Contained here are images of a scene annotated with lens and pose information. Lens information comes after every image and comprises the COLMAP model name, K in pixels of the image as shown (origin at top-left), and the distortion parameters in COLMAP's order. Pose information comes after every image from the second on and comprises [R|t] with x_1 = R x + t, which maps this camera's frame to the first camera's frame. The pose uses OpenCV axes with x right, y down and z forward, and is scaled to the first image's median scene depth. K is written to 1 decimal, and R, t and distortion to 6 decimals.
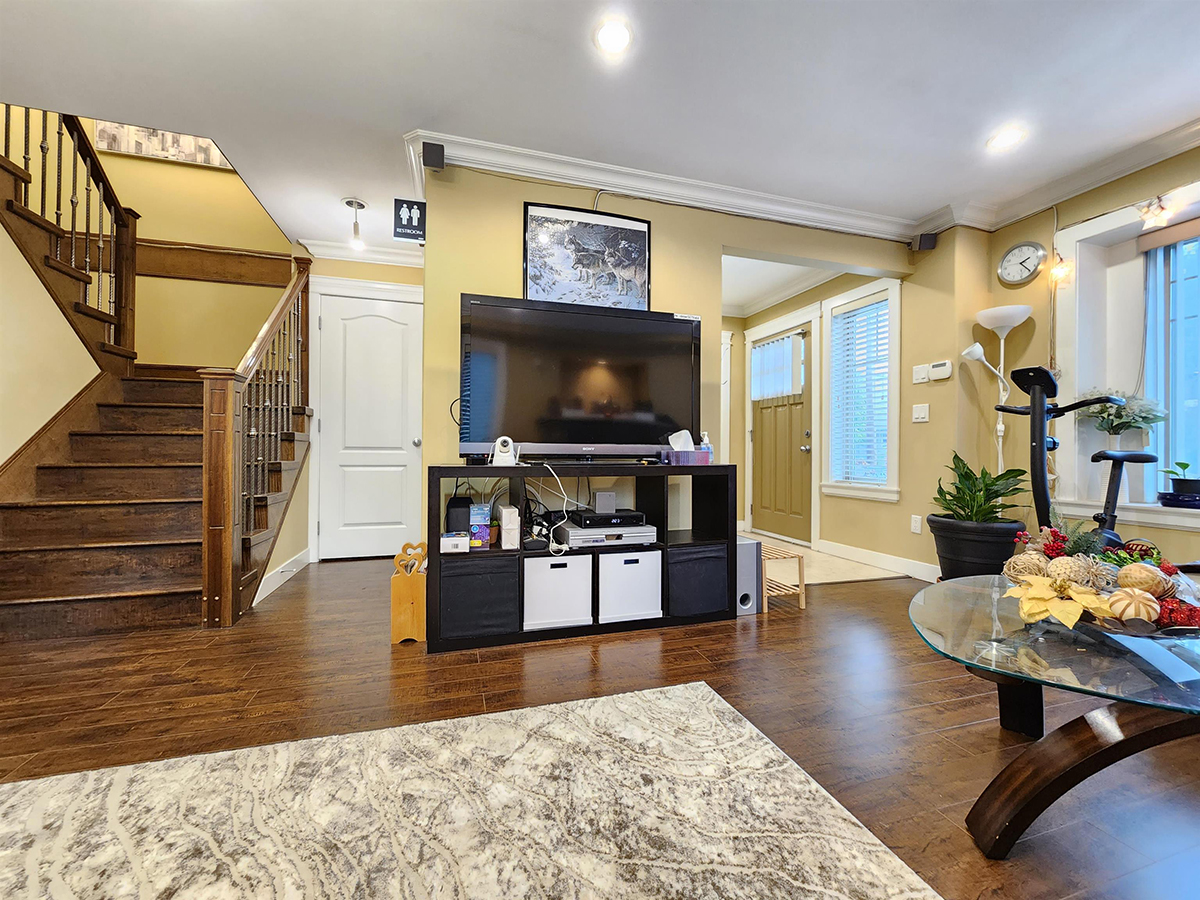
lens RADIAL K [[486.5, 0, 600.0], [0, 486.5, 450.0], [0, 0, 1]] dist [0.000648, 0.000054]
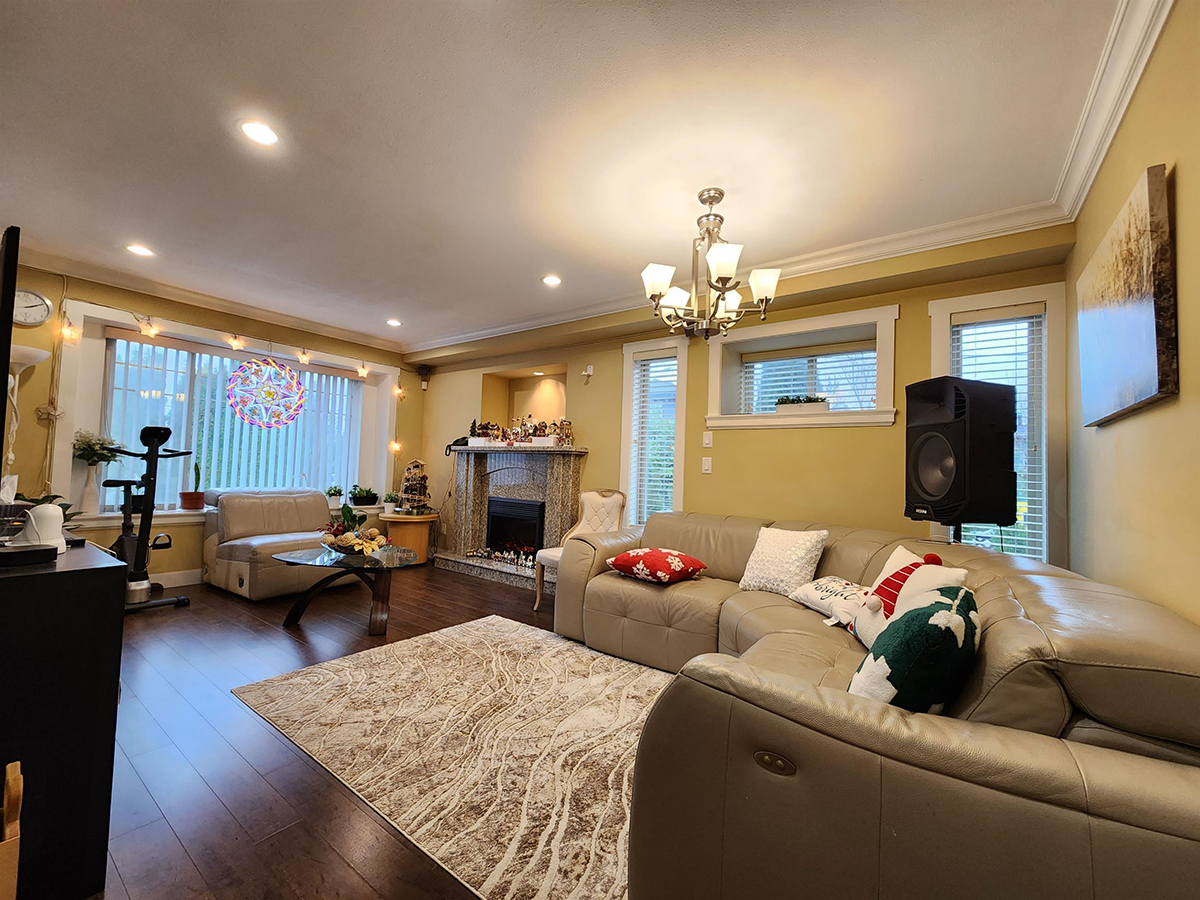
lens RADIAL K [[486.5, 0, 600.0], [0, 486.5, 450.0], [0, 0, 1]] dist [0.000648, 0.000054]
pose [[-0.602088, 0.008964, 0.798379, -1.738739], [-0.036973, 0.998551, -0.039094, -0.151640], [-0.797573, -0.053056, -0.600885, 1.337769]]
